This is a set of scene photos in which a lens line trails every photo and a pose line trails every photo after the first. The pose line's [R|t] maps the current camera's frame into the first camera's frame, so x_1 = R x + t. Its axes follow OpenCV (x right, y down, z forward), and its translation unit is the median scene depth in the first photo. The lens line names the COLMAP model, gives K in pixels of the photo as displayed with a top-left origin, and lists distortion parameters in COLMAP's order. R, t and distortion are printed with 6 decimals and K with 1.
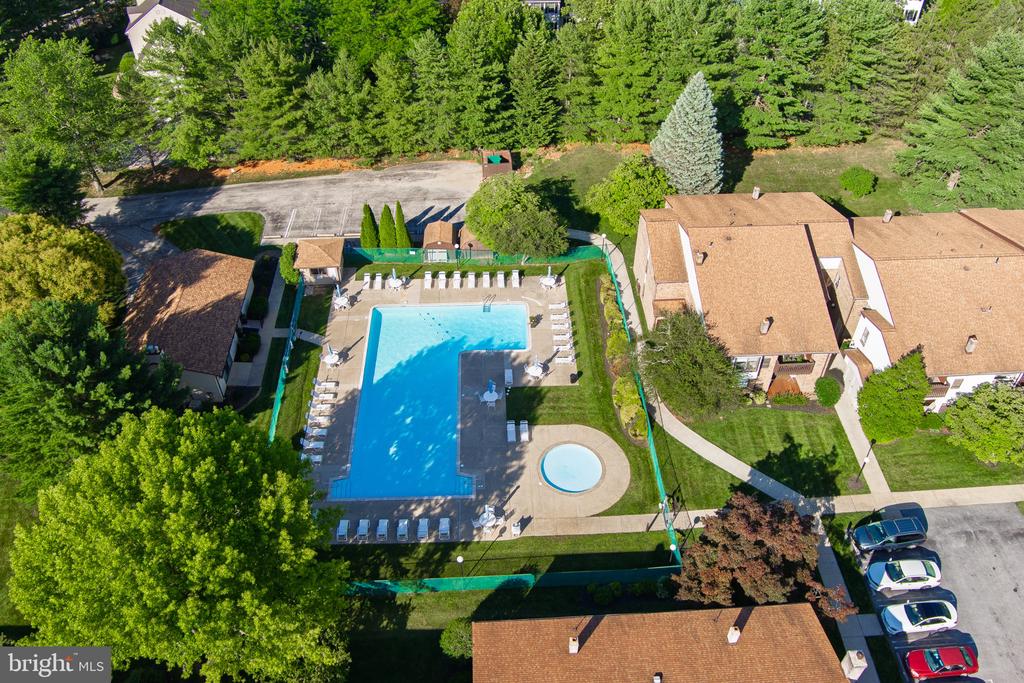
lens RADIAL K [[822.7, 0, 512.0], [0, 822.7, 341.5], [0, 0, 1]] dist [-0.073114, 0.014315]
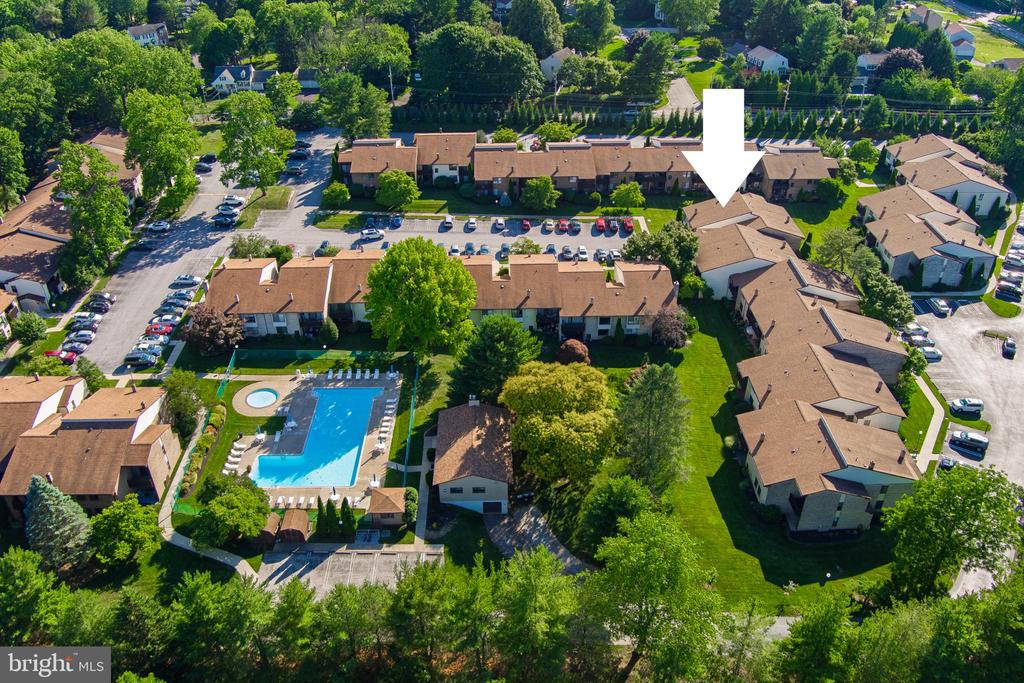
lens RADIAL K [[822.7, 0, 512.0], [0, 822.7, 341.5], [0, 0, 1]] dist [-0.073114, 0.014315]
pose [[-0.999729, -0.012706, 0.019530, -0.450822], [0.016313, 0.216774, 0.976086, -1.422617], [-0.016636, 0.976139, -0.216508, 1.018742]]
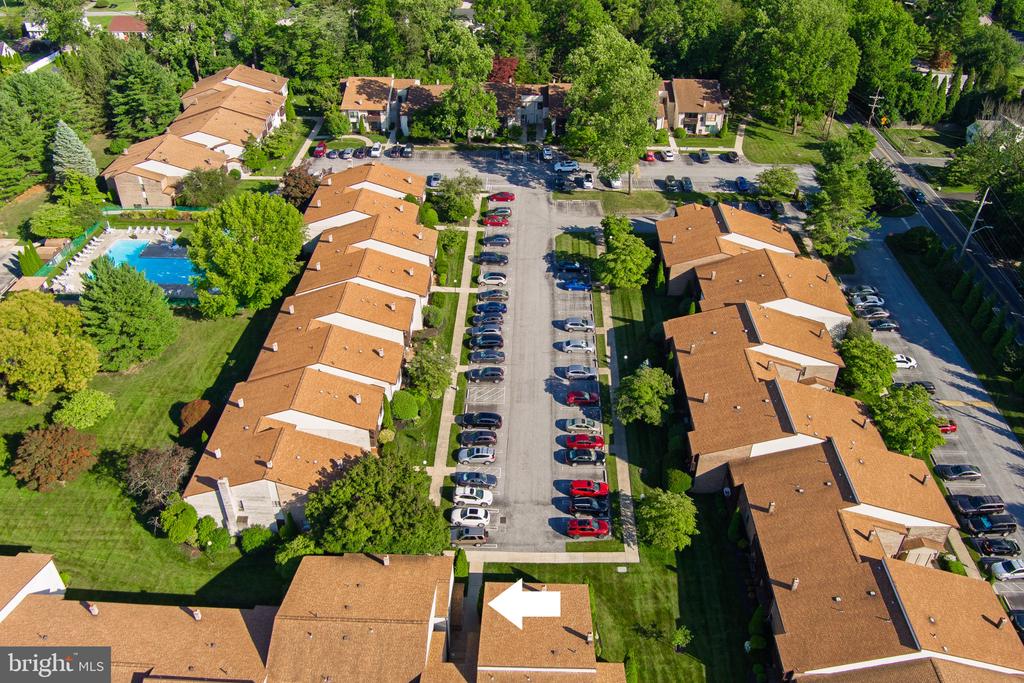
lens RADIAL K [[822.7, 0, 512.0], [0, 822.7, 341.5], [0, 0, 1]] dist [-0.073114, 0.014315]
pose [[0.081460, -0.576626, 0.812937, -1.523003], [0.684168, 0.625472, 0.375098, 0.021821], [-0.724761, 0.525631, 0.445460, -0.361546]]
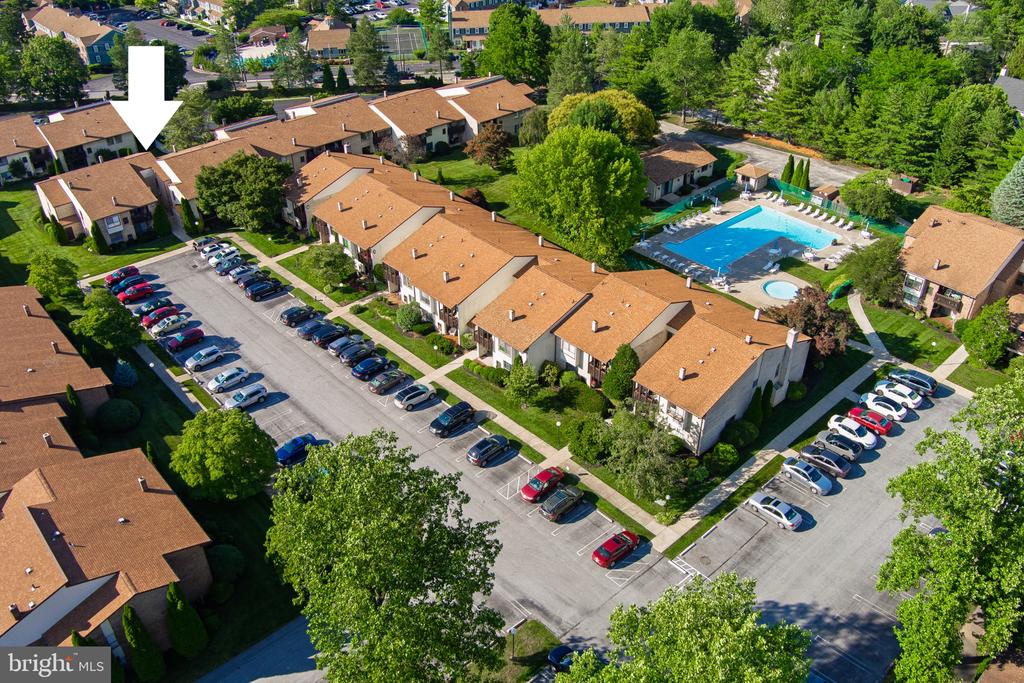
lens RADIAL K [[822.7, 0, 512.0], [0, 822.7, 341.5], [0, 0, 1]] dist [-0.073114, 0.014315]
pose [[0.630790, 0.435808, -0.642009, 0.670165], [-0.528670, 0.847009, 0.055534, 0.351781], [0.567990, 0.304381, 0.764683, -0.445883]]
